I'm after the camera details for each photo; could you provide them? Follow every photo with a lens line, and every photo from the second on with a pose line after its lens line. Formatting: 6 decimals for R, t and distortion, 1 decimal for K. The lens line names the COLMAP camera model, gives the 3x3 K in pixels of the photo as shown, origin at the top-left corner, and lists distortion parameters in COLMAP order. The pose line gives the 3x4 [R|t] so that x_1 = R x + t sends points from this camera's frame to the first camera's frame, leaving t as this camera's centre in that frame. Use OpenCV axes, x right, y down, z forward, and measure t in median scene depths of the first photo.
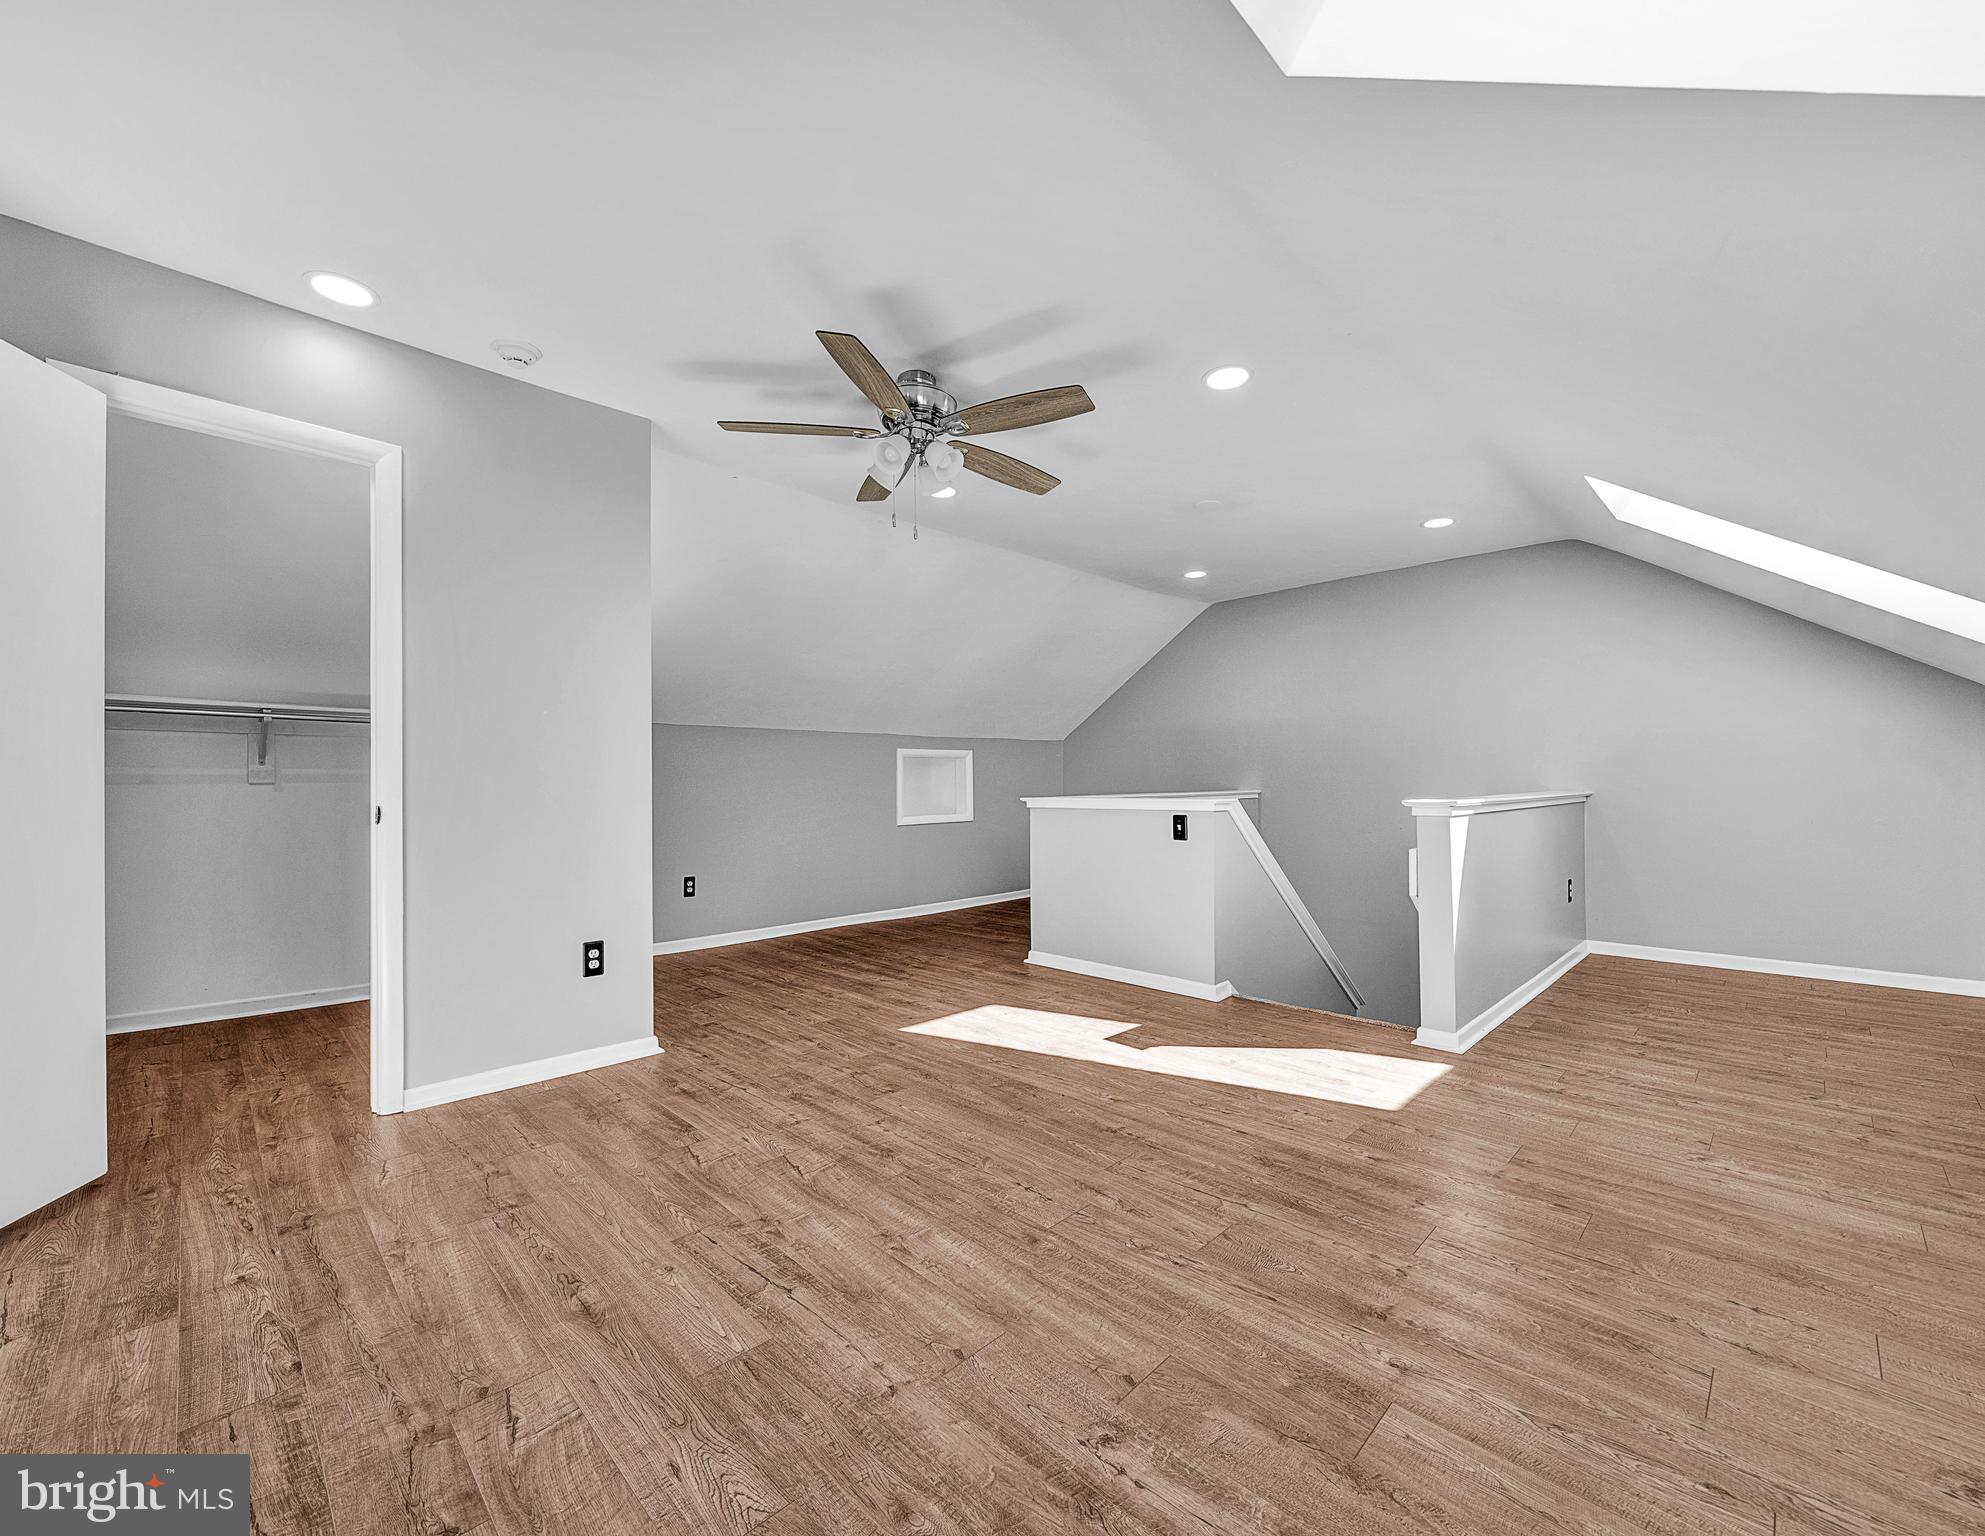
lens RADIAL K [[814.6, 0, 994.5], [0, 814.6, 774.9], [0, 0, 1]] dist [-0.004200, -0.000471]
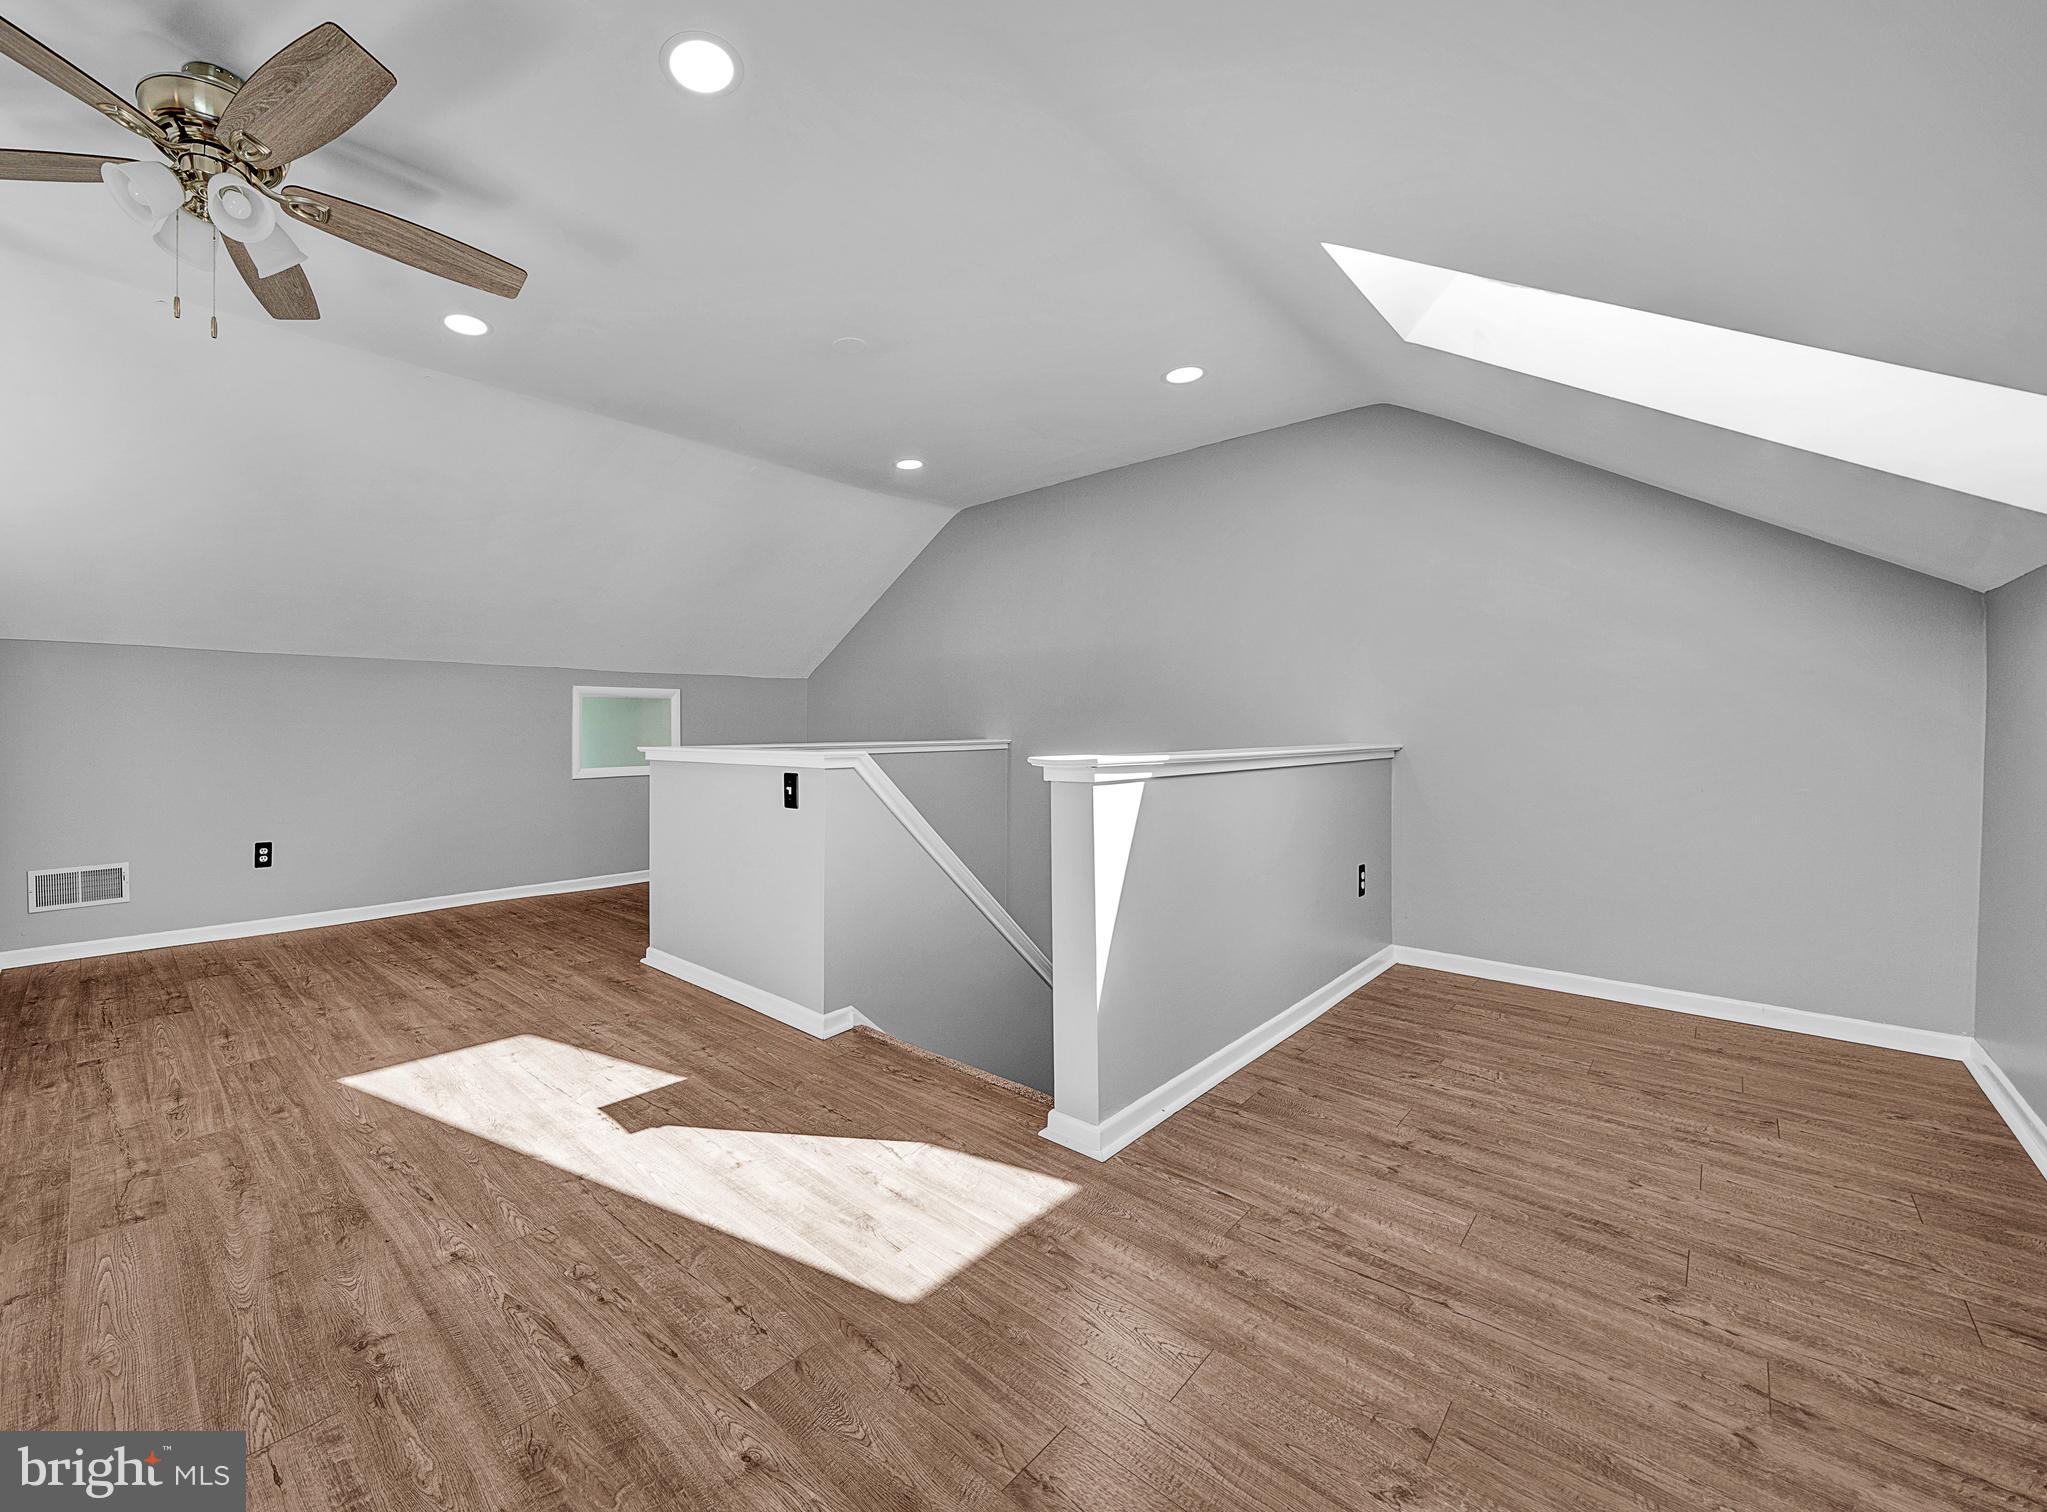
lens RADIAL K [[819.1, 0, 865.5], [0, 819.1, 729.5], [0, 0, 1]] dist [-0.007532, 0.000736]
pose [[0.999455, 0.006136, -0.032434, 0.380393], [-0.005854, 0.999944, 0.008787, 0.004882], [0.032486, -0.008593, 0.999435, 0.340265]]
